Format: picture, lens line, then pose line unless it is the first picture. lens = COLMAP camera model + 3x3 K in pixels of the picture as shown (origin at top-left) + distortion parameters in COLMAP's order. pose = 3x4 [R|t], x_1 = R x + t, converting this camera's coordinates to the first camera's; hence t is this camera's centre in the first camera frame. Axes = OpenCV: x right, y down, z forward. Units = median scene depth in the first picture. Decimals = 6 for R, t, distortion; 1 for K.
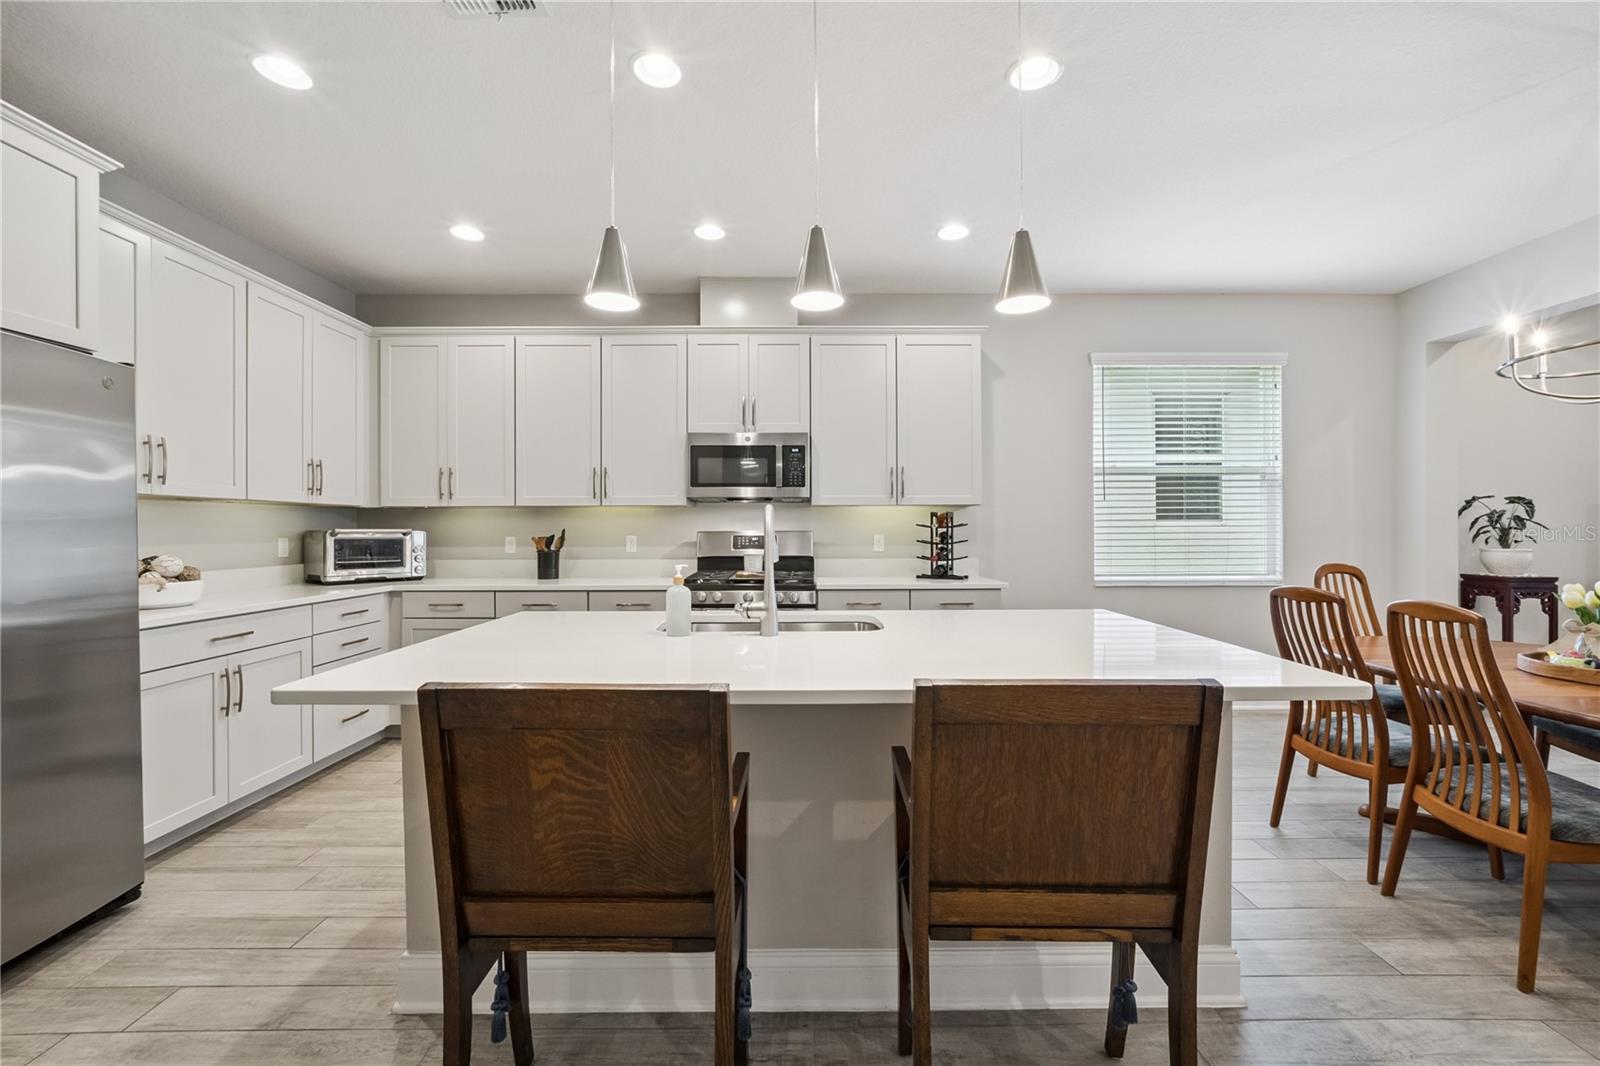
lens RADIAL K [[638.6, 0, 813.5], [0, 638.6, 529.6], [0, 0, 1]] dist [-0.016635, 0.006435]
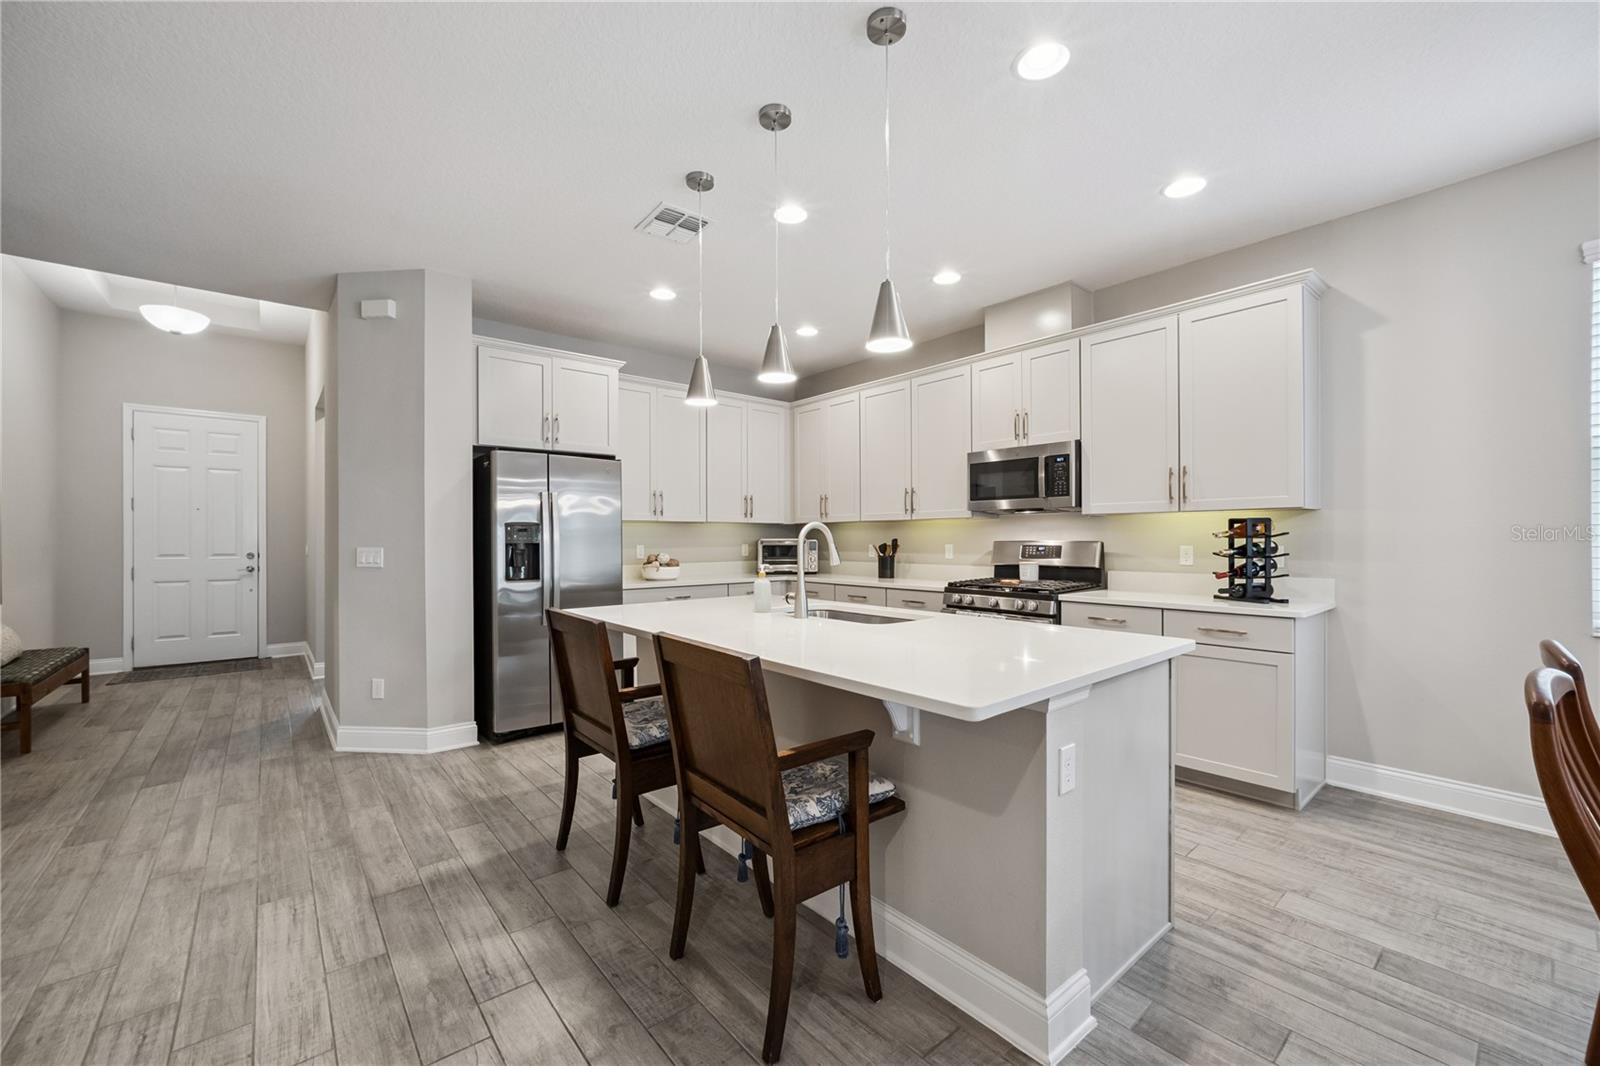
lens RADIAL K [[638.6, 0, 787.9], [0, 638.6, 535.2], [0, 0, 1]] dist [-0.016635, 0.006435]
pose [[0.631005, -0.003072, -0.775773, 0.460688], [0.002547, 0.999995, -0.001888, -0.005968], [0.775774, -0.000785, 0.631010, 0.050952]]
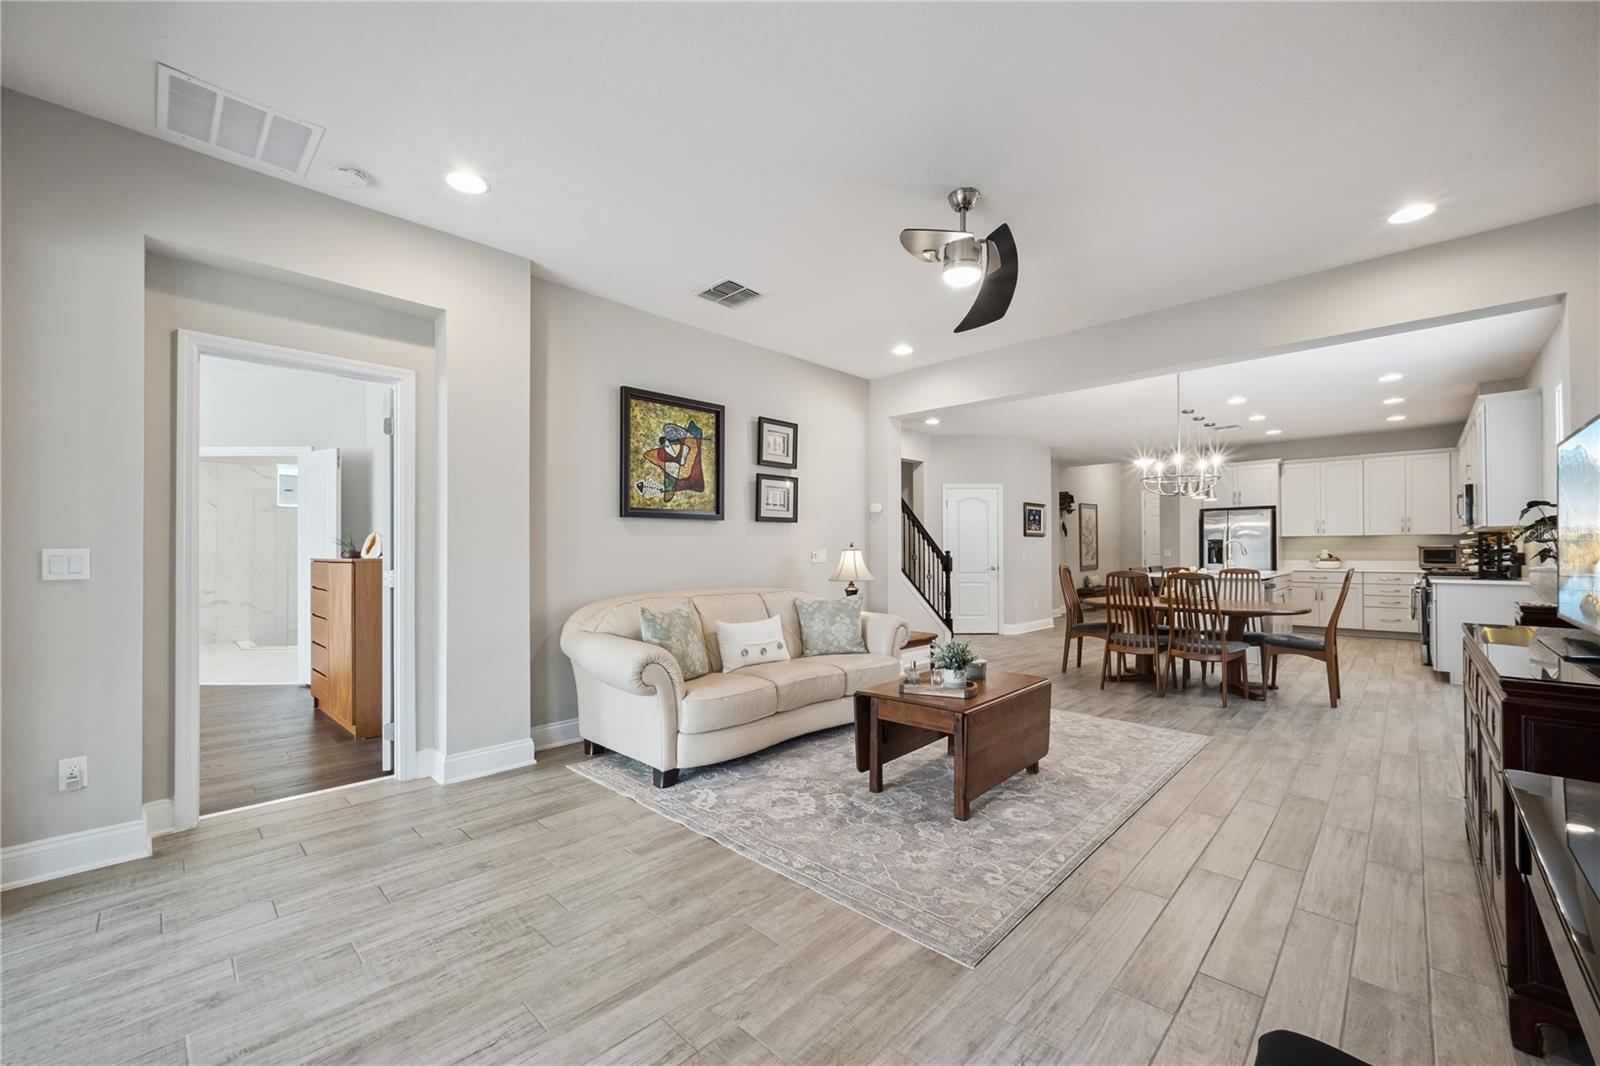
lens RADIAL K [[638.6, 0, 786.3], [0, 638.6, 539.4], [0, 0, 1]] dist [-0.016635, 0.006435]
pose [[-0.708884, -0.008127, -0.705278, 2.285038], [0.005055, 0.999849, -0.016602, 0.002907], [0.705307, -0.015334, -0.708736, 0.906140]]
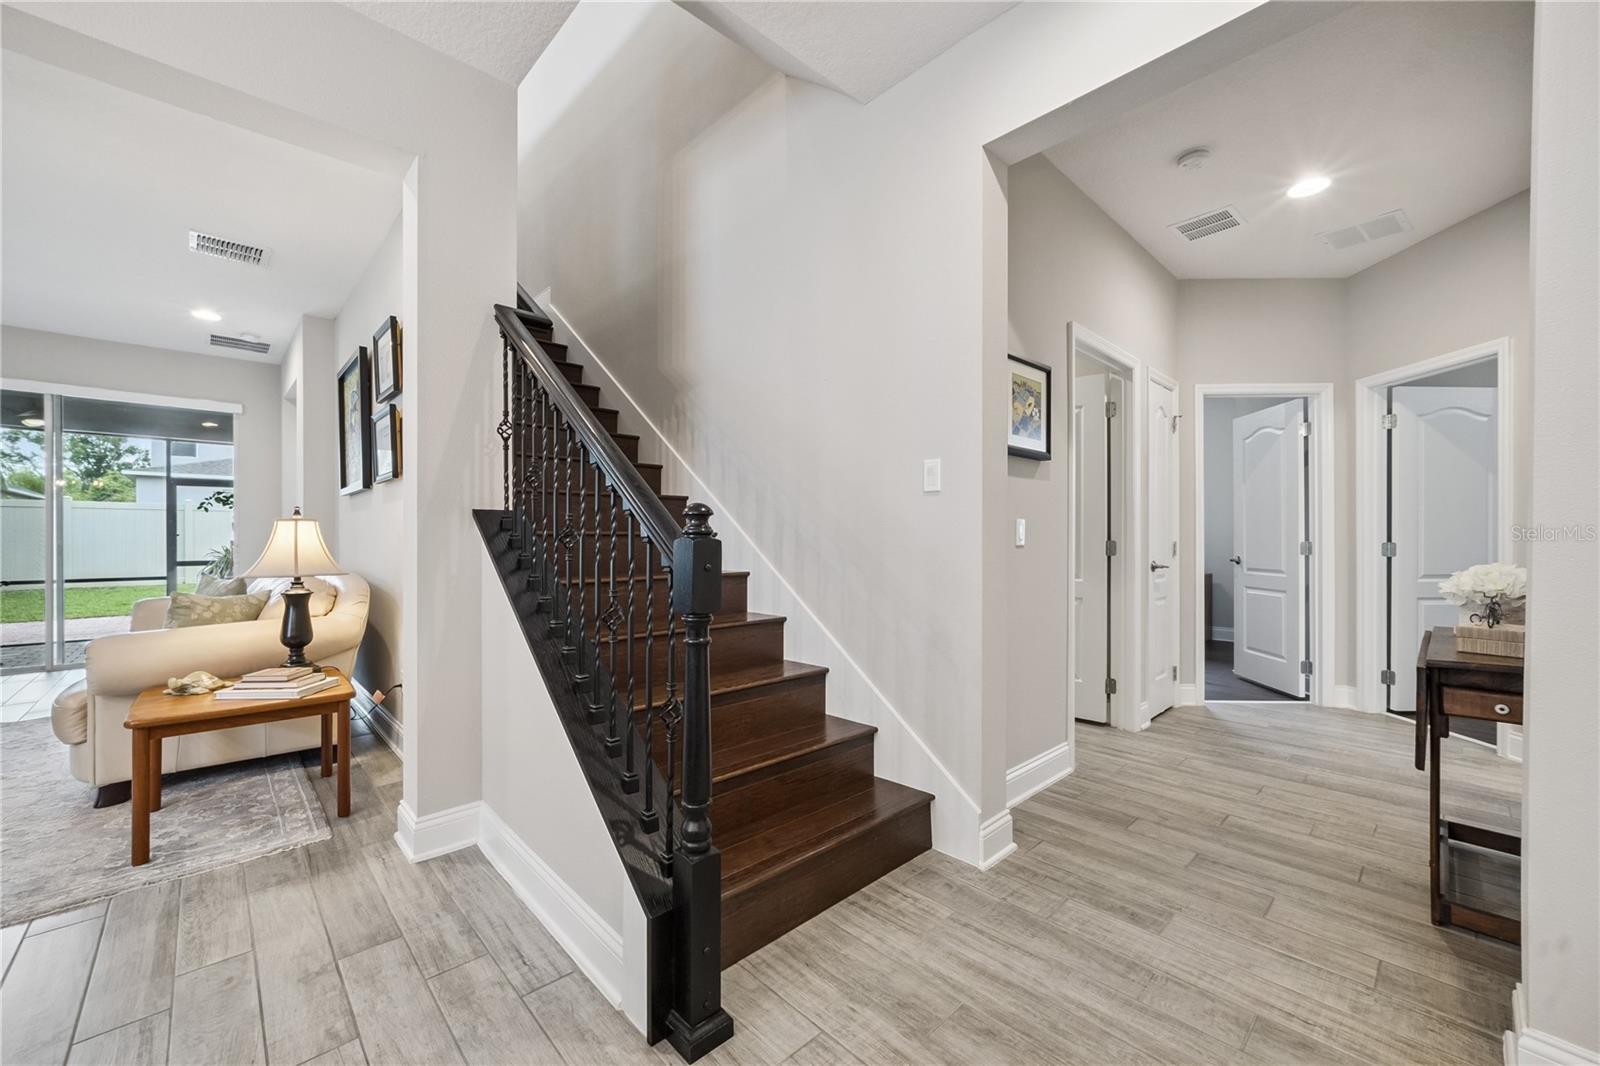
lens RADIAL K [[638.6, 0, 790.5], [0, 638.6, 535.7], [0, 0, 1]] dist [-0.016635, 0.006435]
pose [[-0.673031, 0.006171, 0.739589, 0.383643], [0.003729, 0.999981, -0.004950, 0.026582], [-0.739605, -0.000573, -0.673041, 0.144914]]
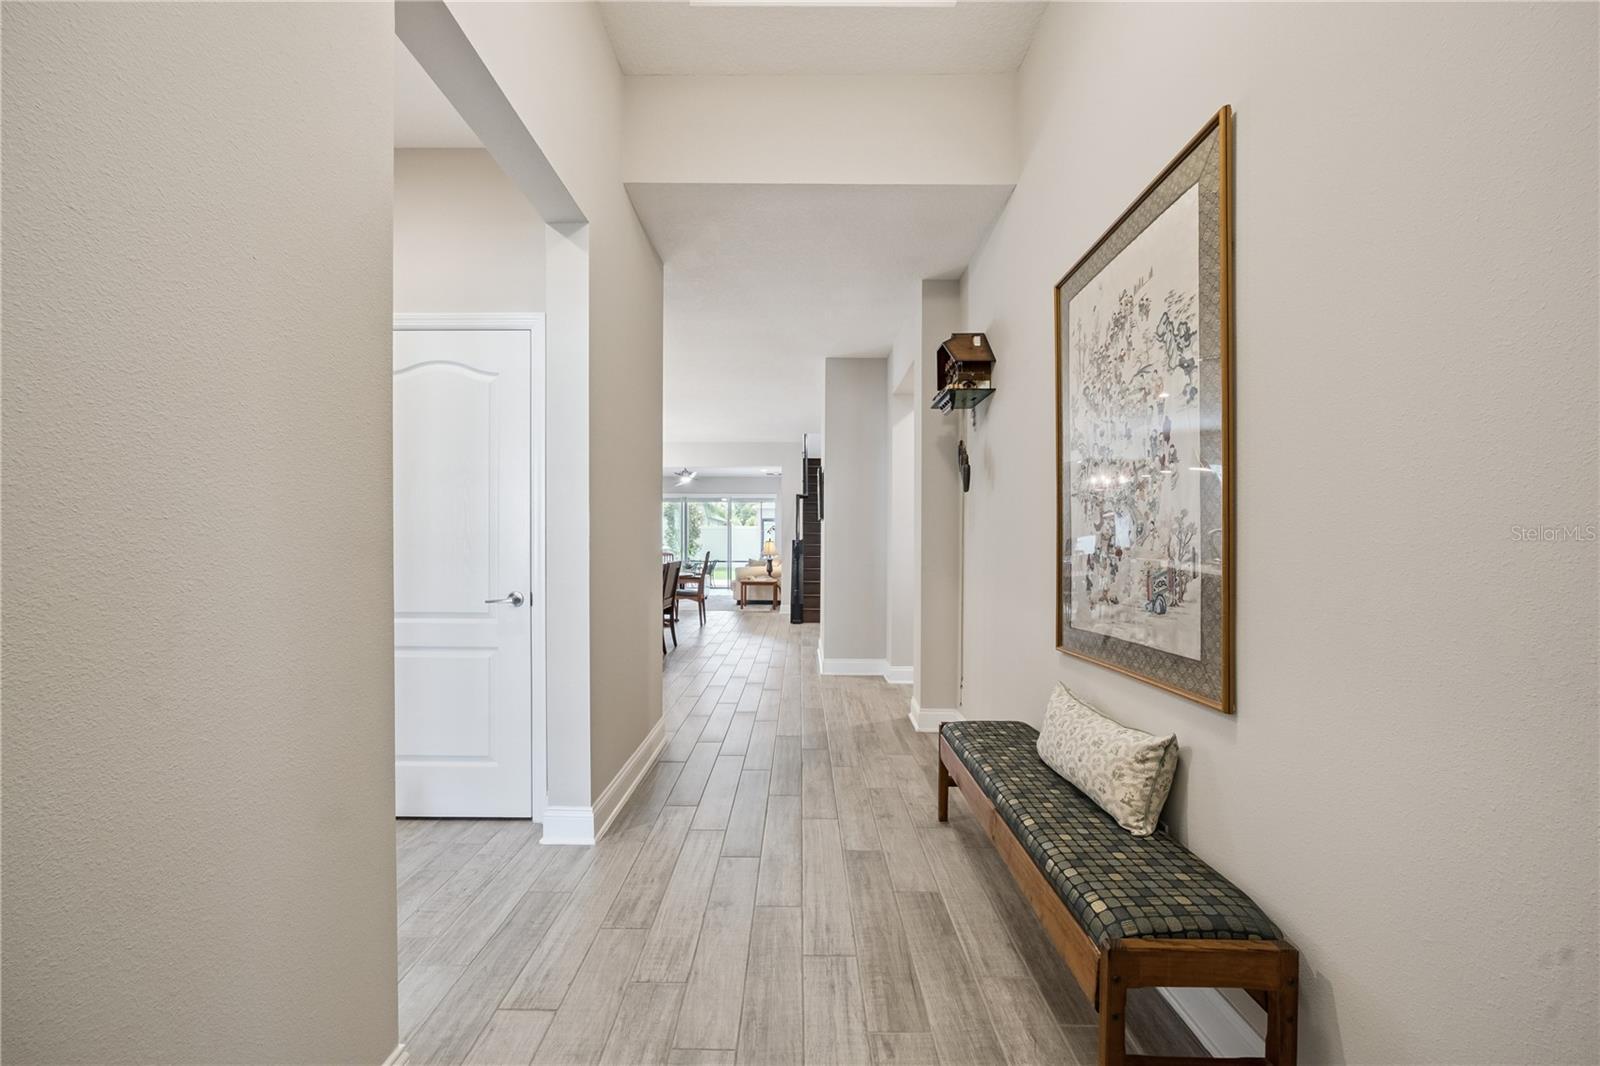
lens RADIAL K [[638.6, 0, 803.0], [0, 638.6, 539.3], [0, 0, 1]] dist [-0.016635, 0.006435]
pose [[0.002850, 0.008912, 0.999956, -1.645361], [-0.007902, 0.999929, -0.008889, 0.017518], [-0.999965, -0.007876, 0.002920, -0.082626]]
